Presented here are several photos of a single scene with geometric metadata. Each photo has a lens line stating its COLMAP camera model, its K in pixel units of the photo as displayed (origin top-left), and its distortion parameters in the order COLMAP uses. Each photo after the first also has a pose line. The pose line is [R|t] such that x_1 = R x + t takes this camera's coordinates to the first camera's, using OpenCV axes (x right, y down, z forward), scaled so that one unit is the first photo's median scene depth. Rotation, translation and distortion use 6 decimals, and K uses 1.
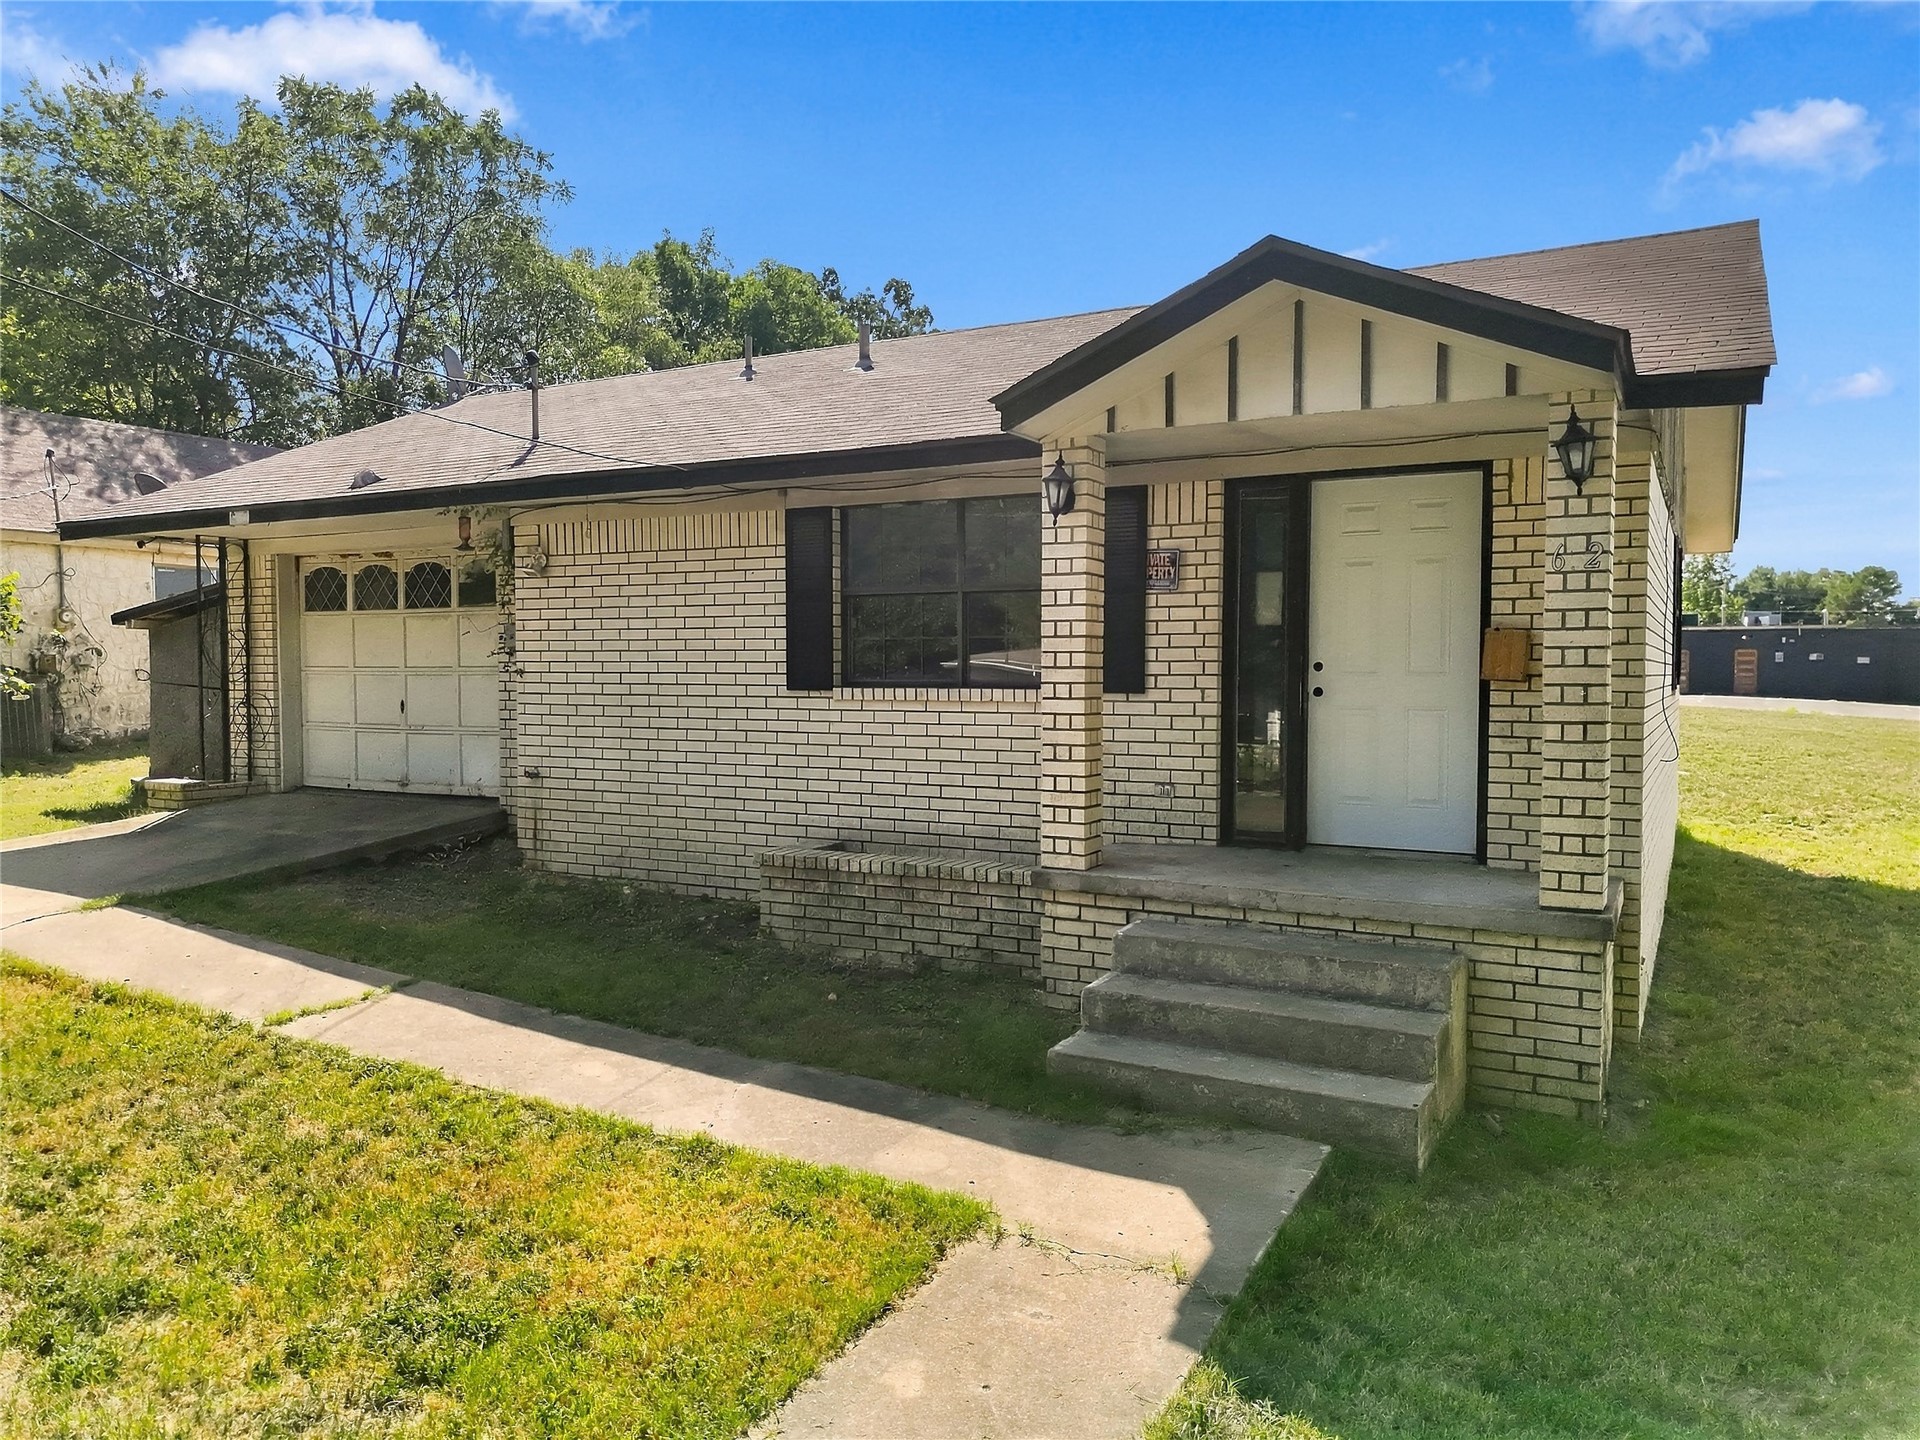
lens RADIAL K [[1356.0, 0, 960.0], [0, 1356.0, 720.0], [0, 0, 1]] dist [0.075523, -0.078852]
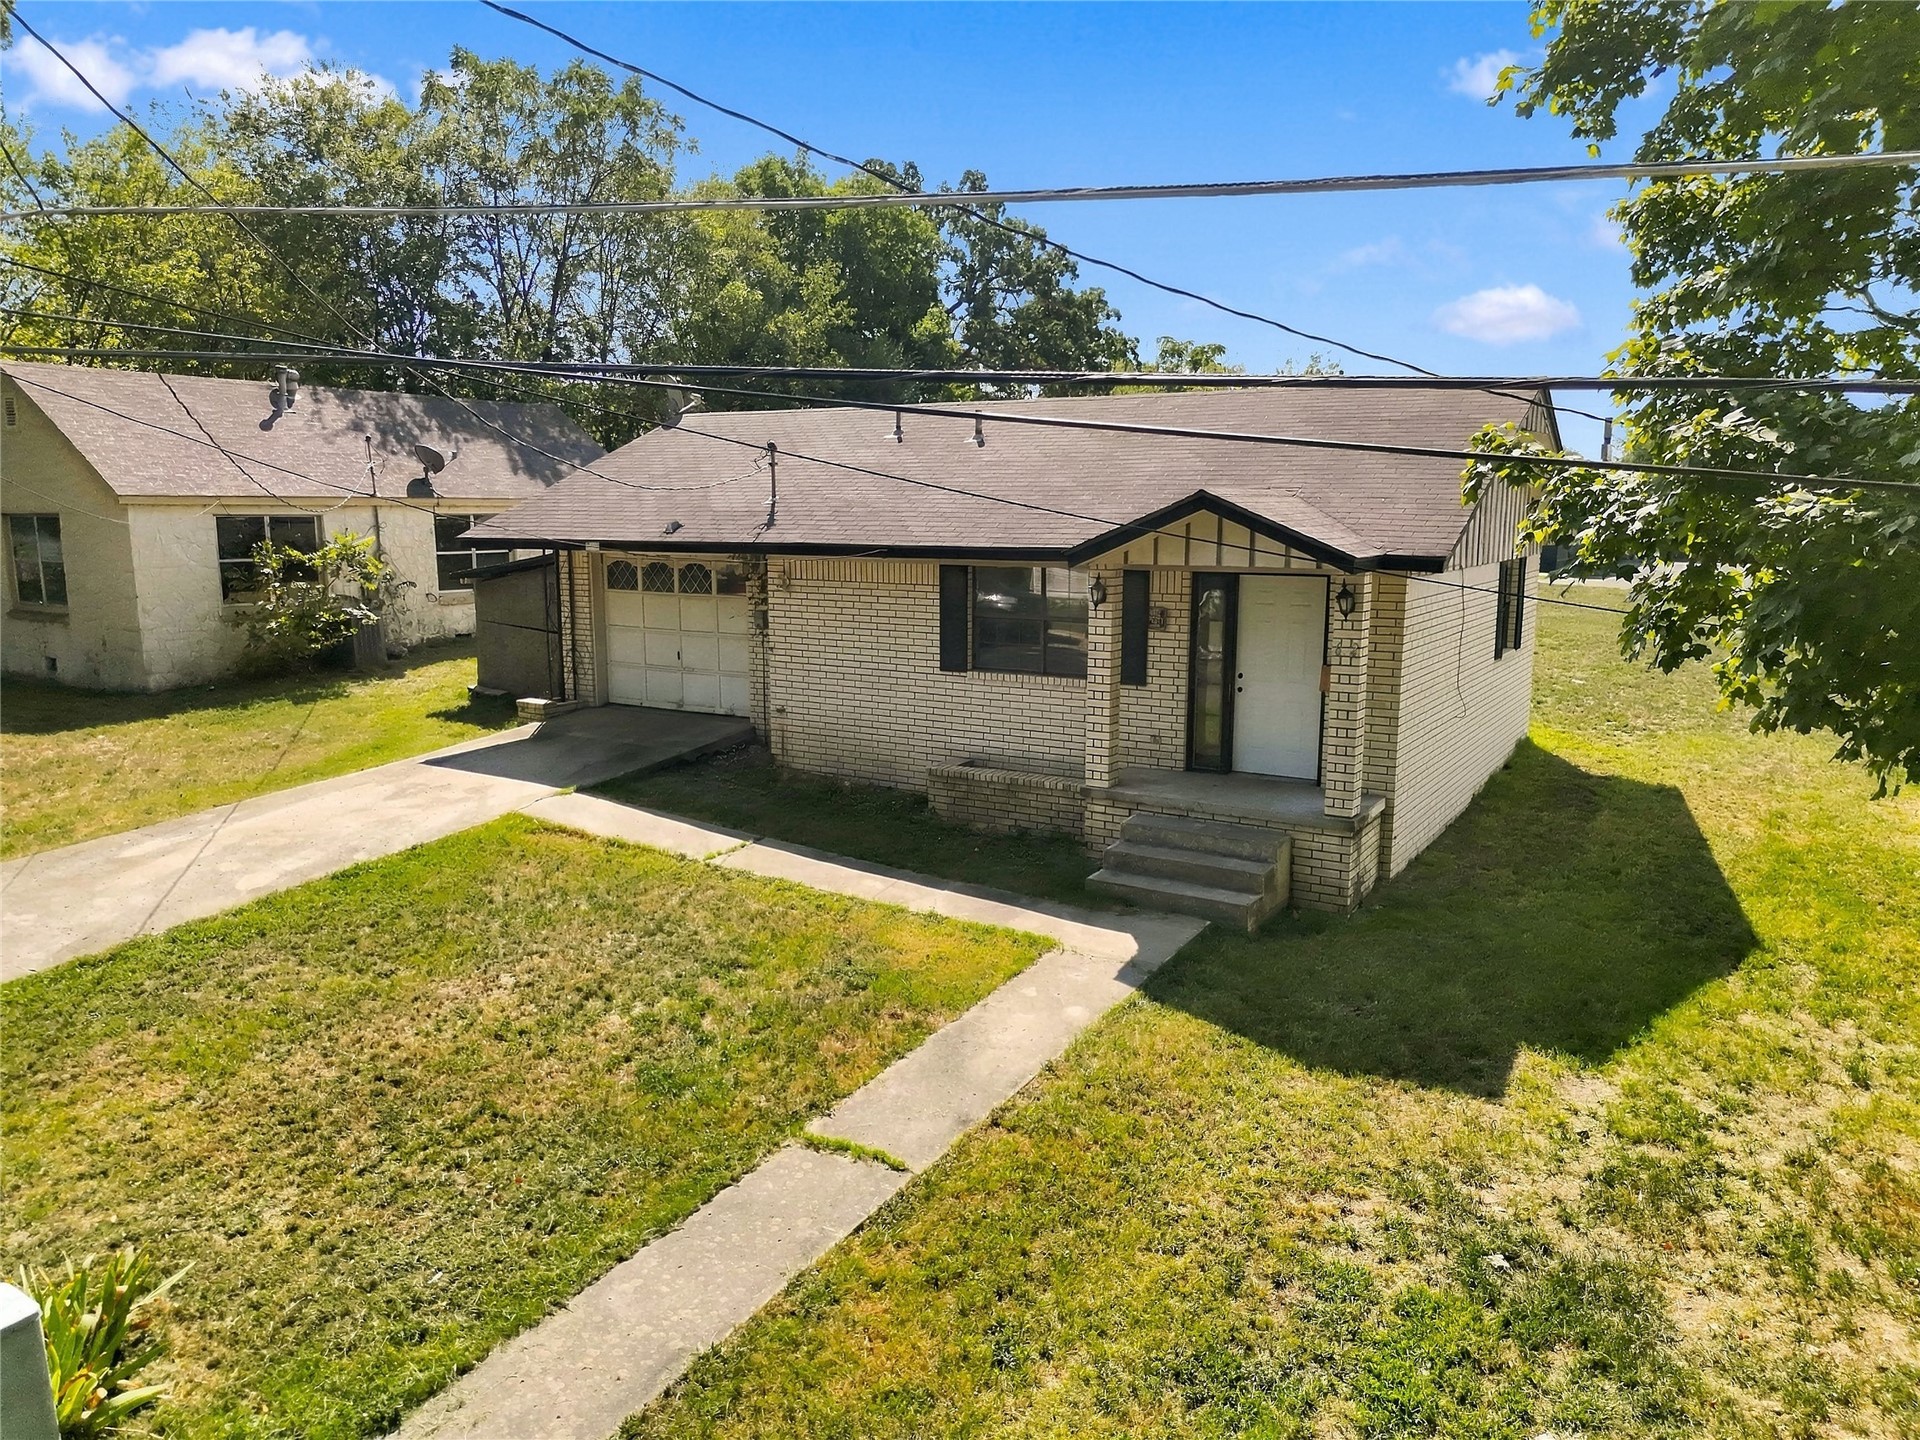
lens RADIAL K [[1356.0, 0, 960.0], [0, 1356.0, 720.0], [0, 0, 1]] dist [0.075523, -0.078852]
pose [[0.998951, 0.010185, -0.044653, -0.030303], [-0.004717, 0.992654, 0.120892, -0.198428], [0.045556, -0.120554, 0.991661, -0.830213]]
